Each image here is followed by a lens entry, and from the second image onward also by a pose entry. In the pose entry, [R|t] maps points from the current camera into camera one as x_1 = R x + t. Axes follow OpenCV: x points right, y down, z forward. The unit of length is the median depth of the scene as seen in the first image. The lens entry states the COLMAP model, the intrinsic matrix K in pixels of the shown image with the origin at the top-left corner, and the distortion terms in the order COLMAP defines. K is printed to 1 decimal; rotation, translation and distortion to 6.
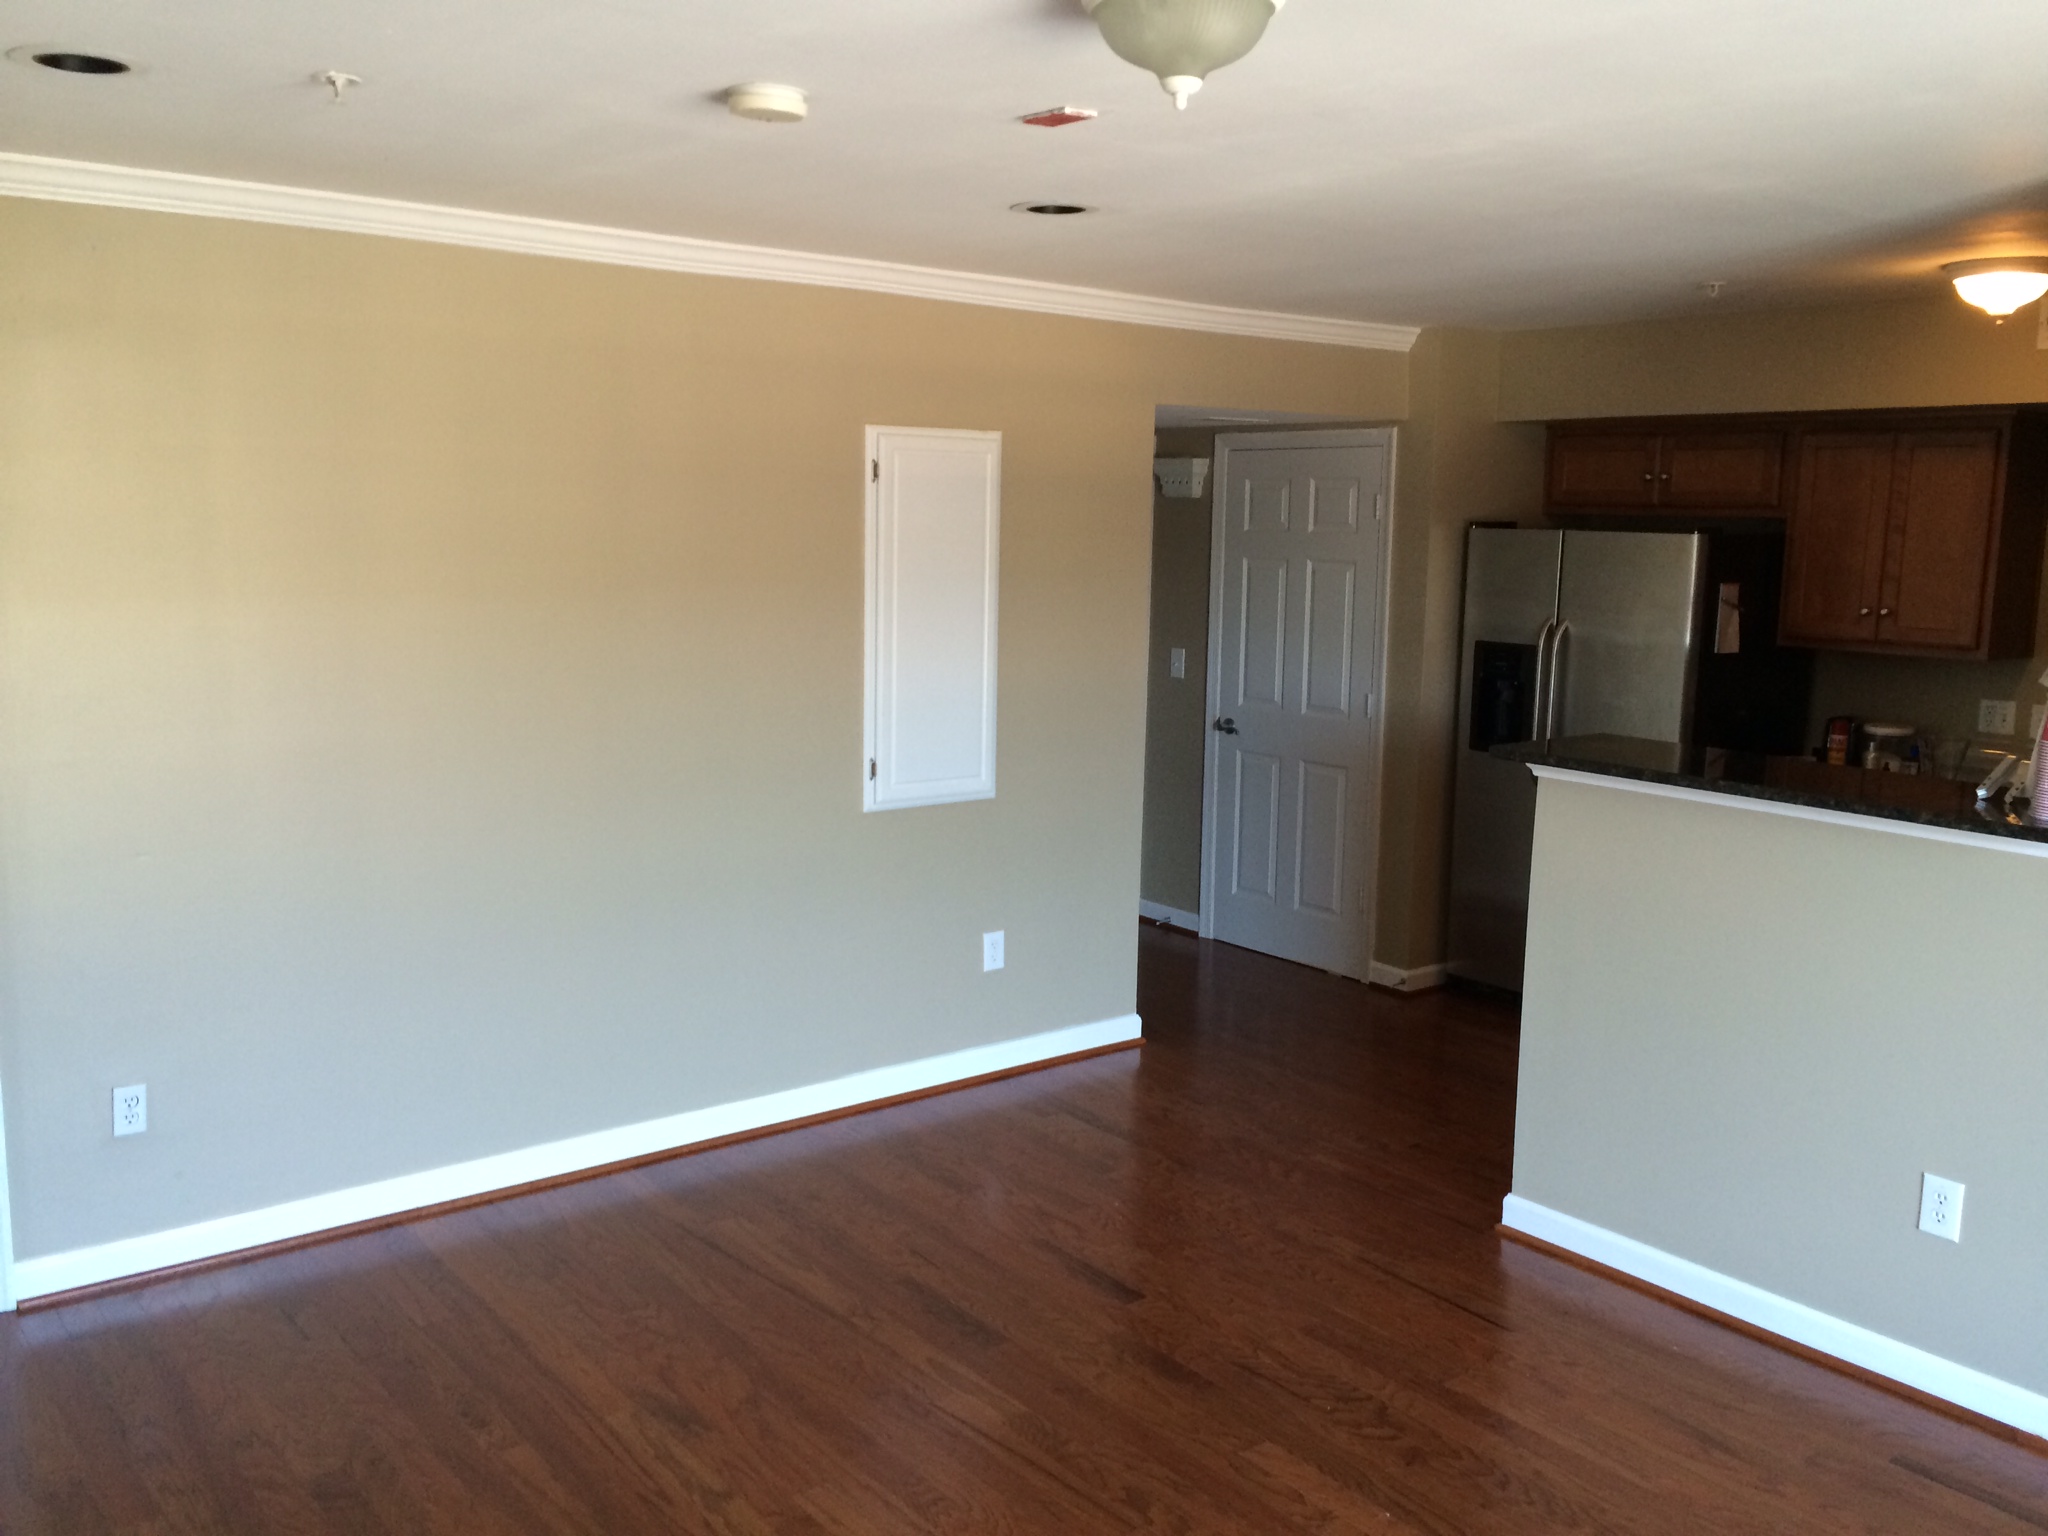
lens RADIAL K [[1784.1, 0, 1026.5], [0, 1784.1, 768.5], [0, 0, 1]] dist [0.054761, -0.016134]
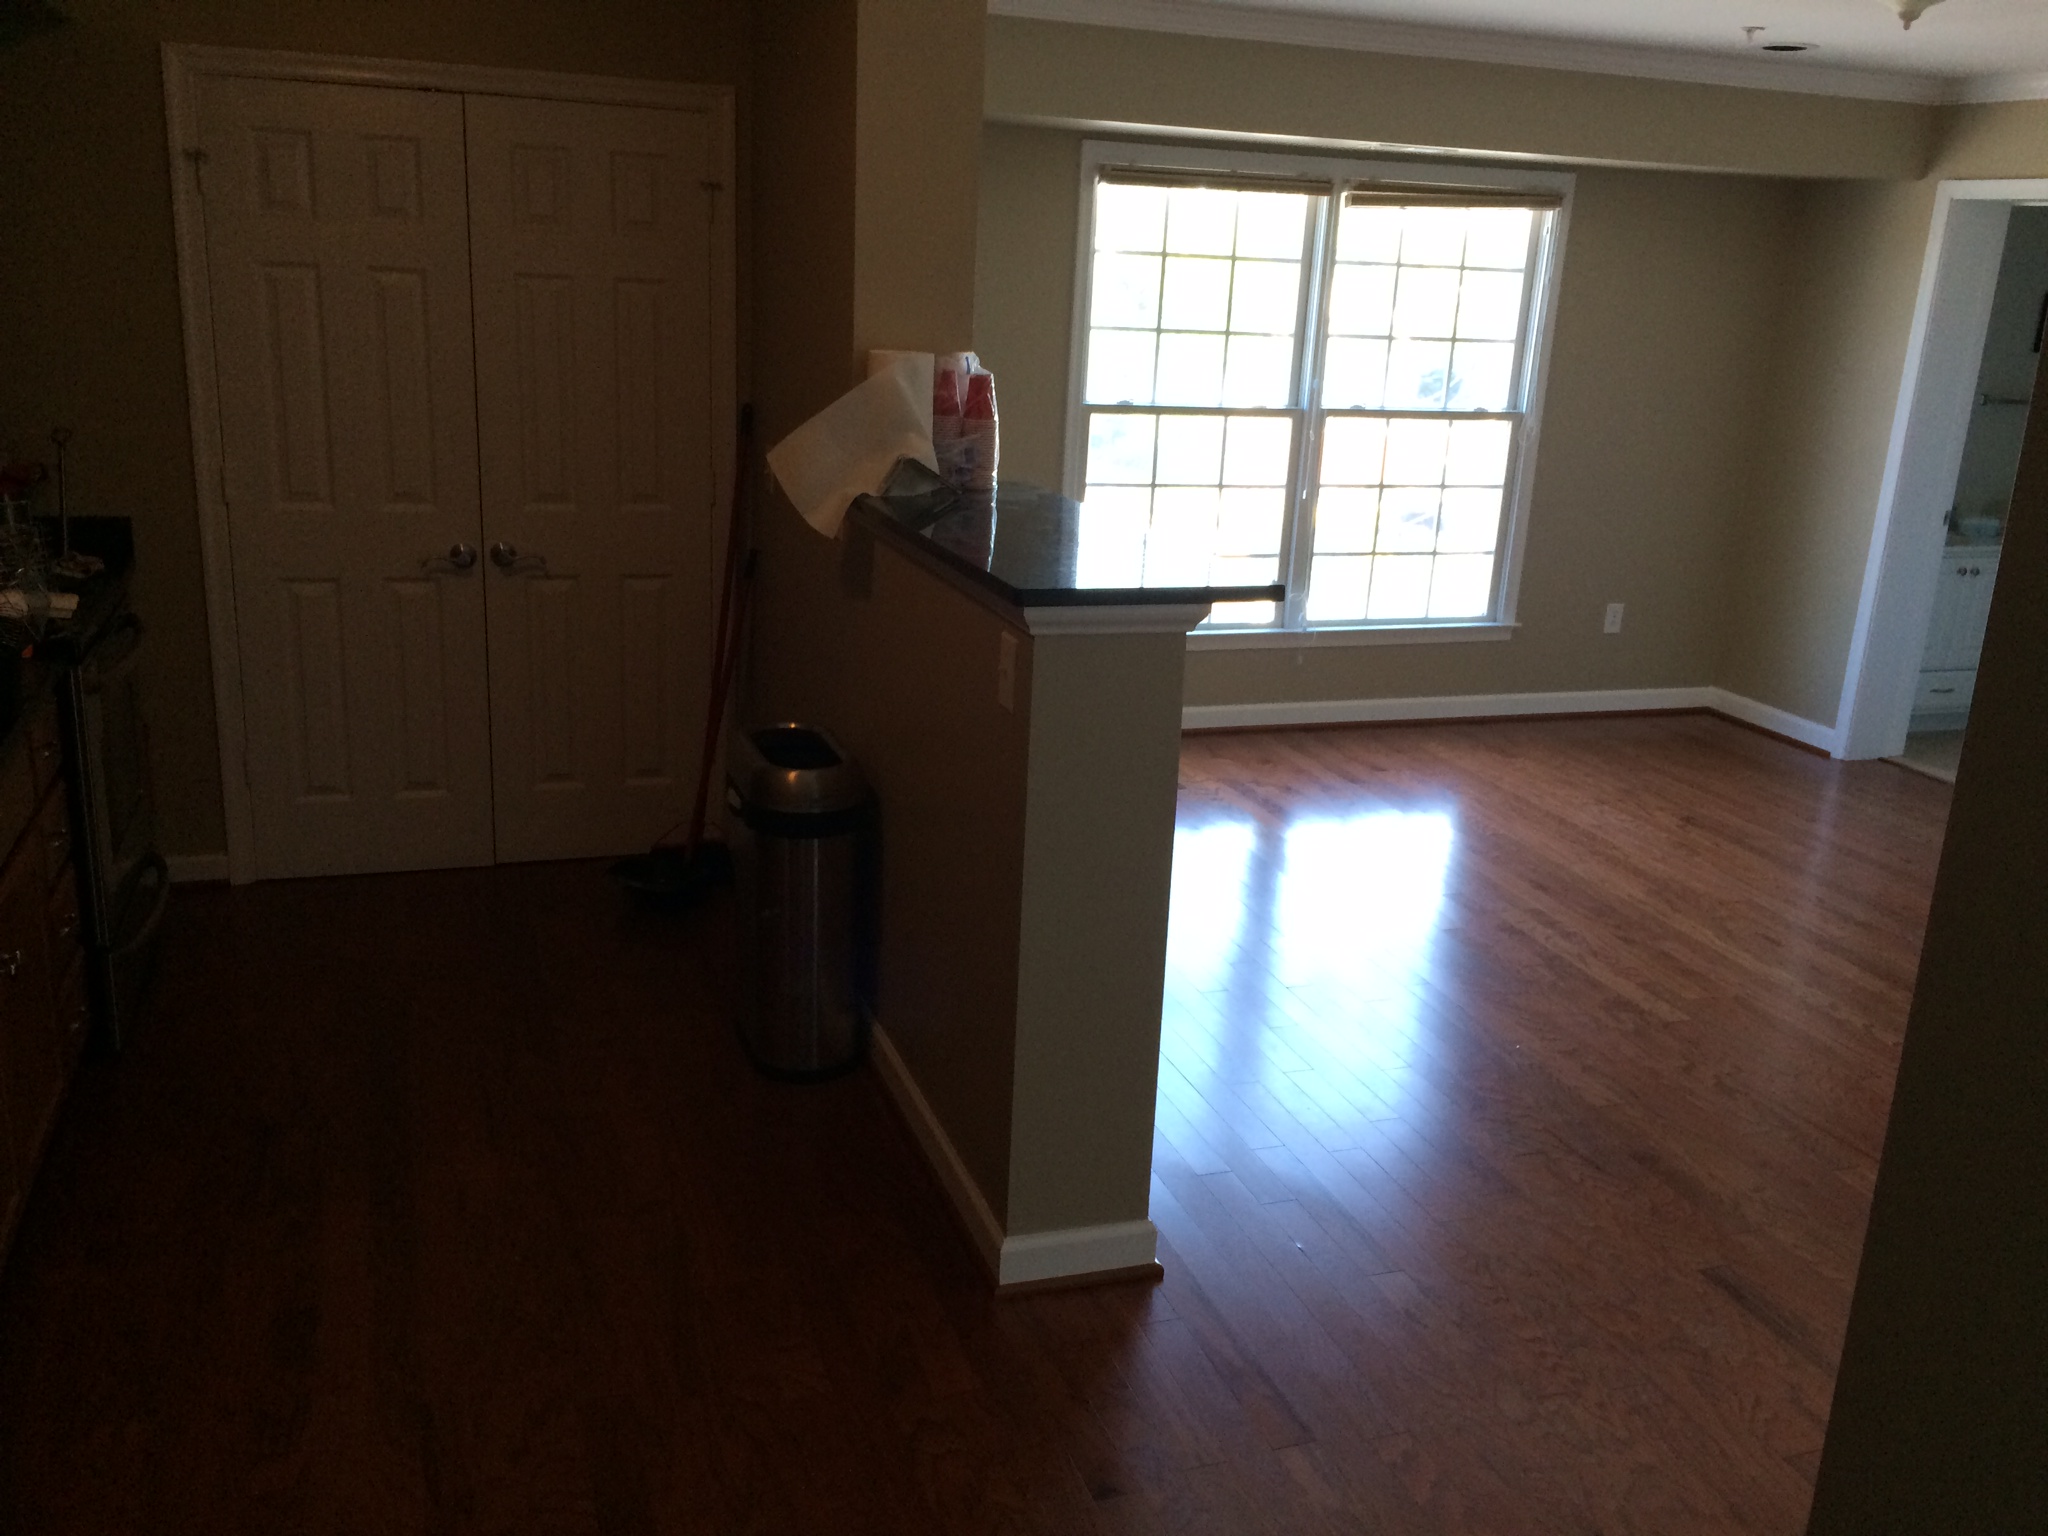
lens RADIAL K [[1784.1, 0, 1028.1], [0, 1784.1, 775.3], [0, 0, 1]] dist [0.054761, -0.016134]
pose [[-0.943944, -0.162635, 0.287263, 0.177304], [-0.026361, 0.904573, 0.425504, -0.277948], [-0.329052, 0.394079, -0.858153, 1.953328]]
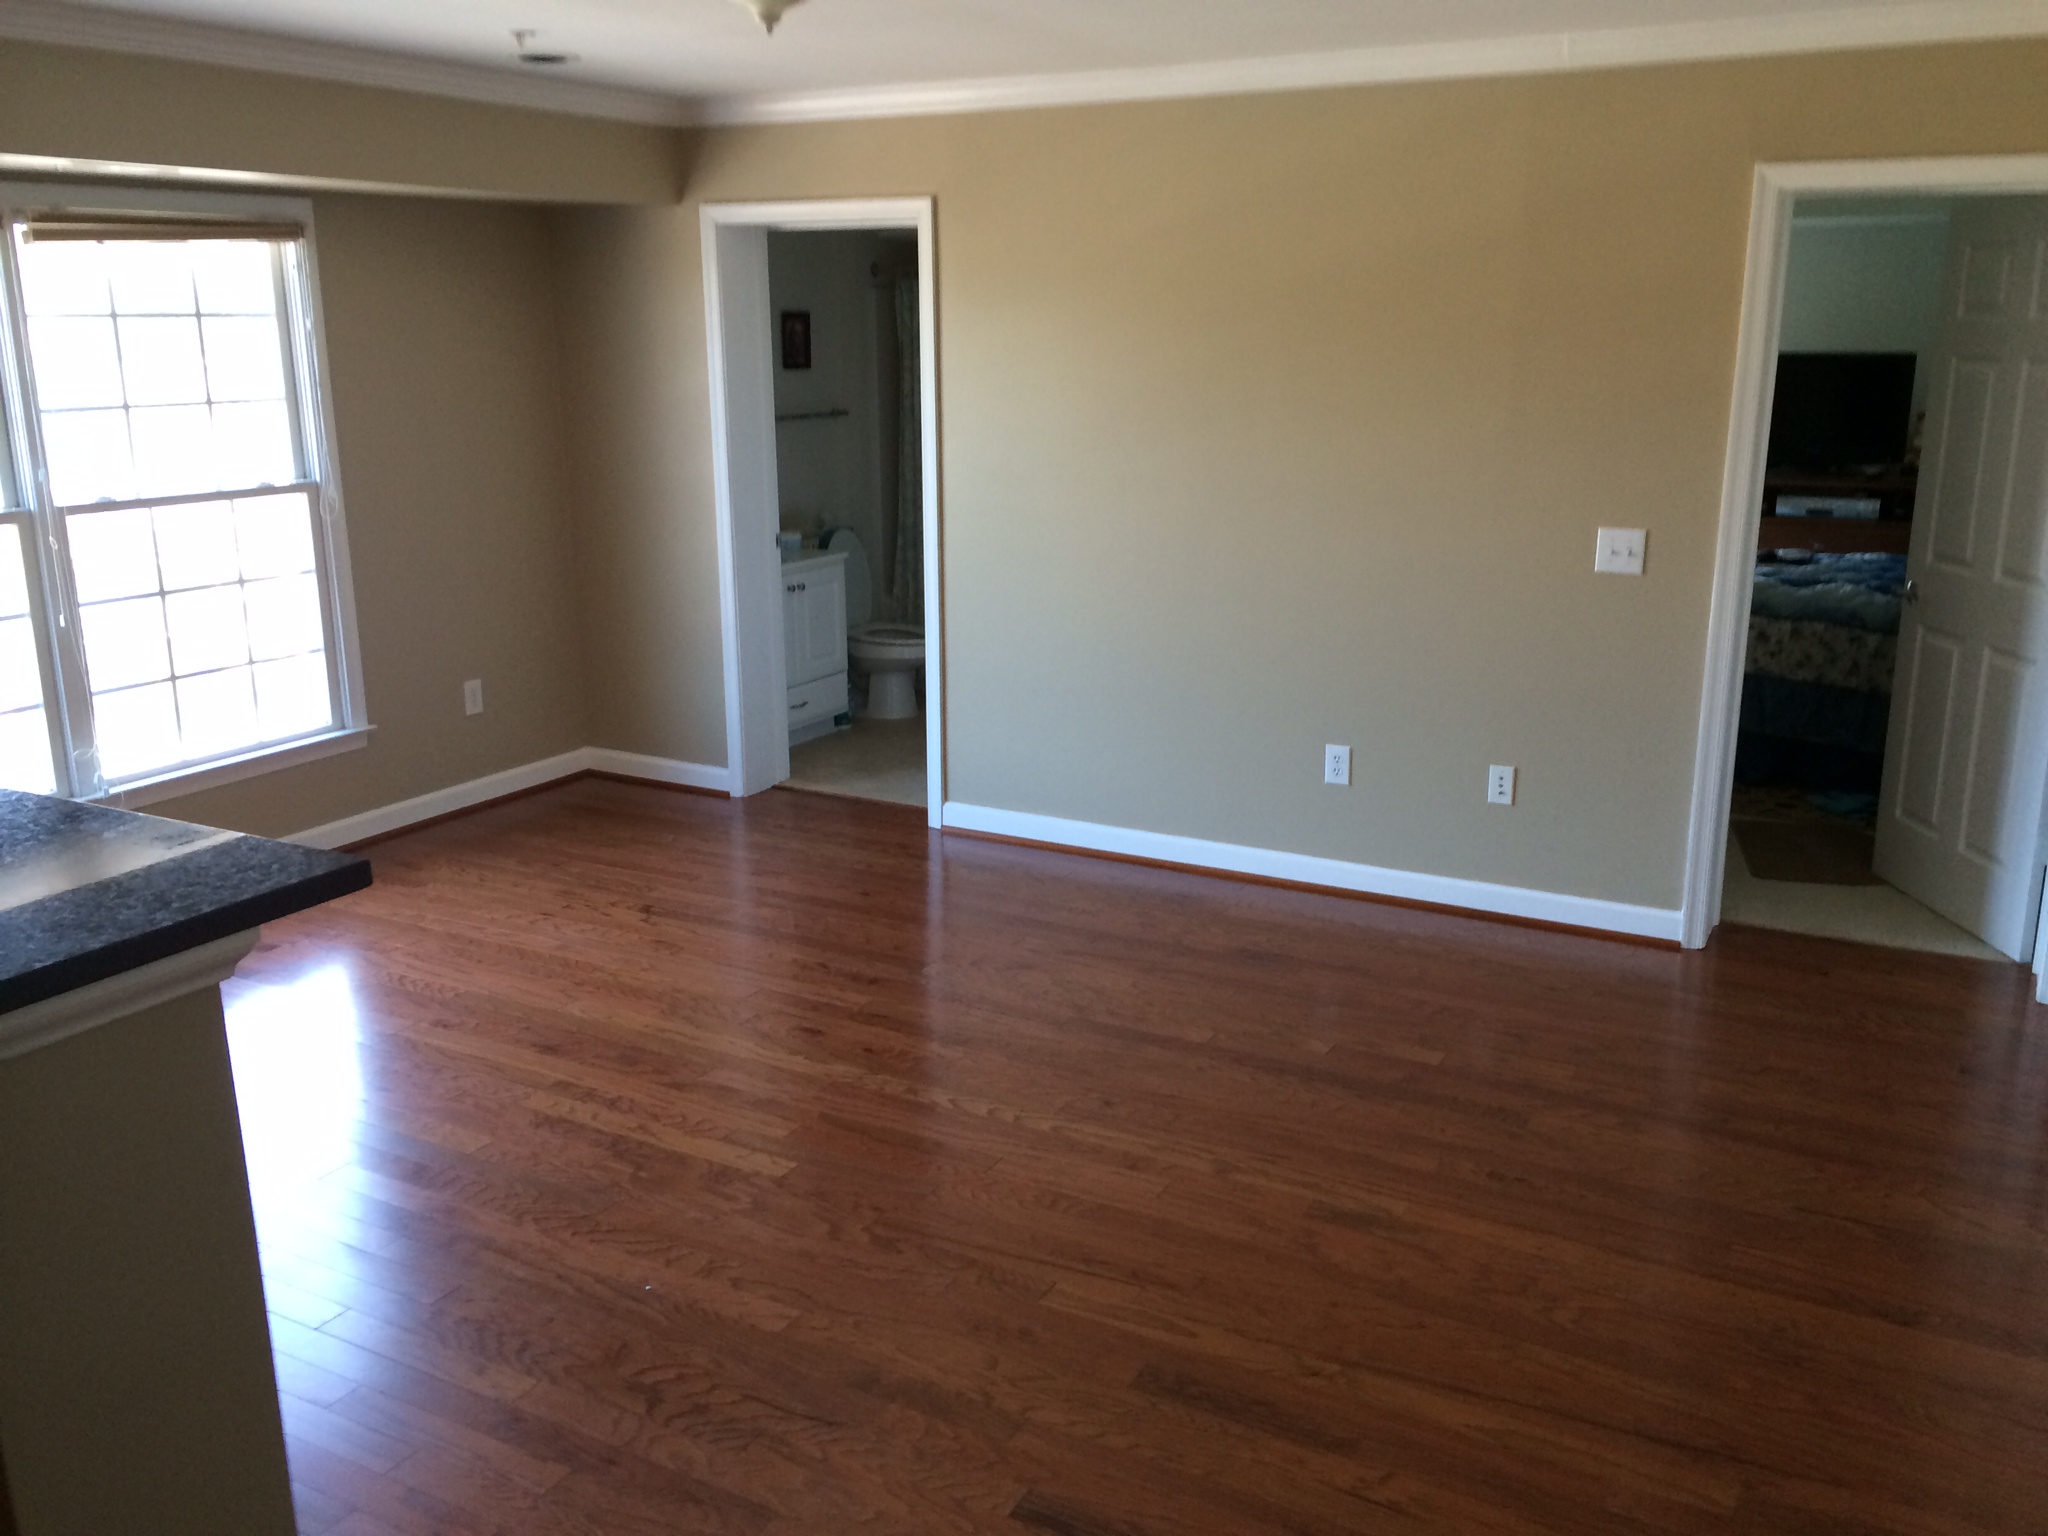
lens RADIAL K [[1784.1, 0, 1021.9], [0, 1784.1, 737.6], [0, 0, 1]] dist [0.054761, -0.016134]
pose [[-0.924061, 0.071914, -0.375419, 0.332176], [-0.073301, 0.930577, 0.358683, -0.236556], [0.375151, 0.358964, -0.854639, 1.672933]]
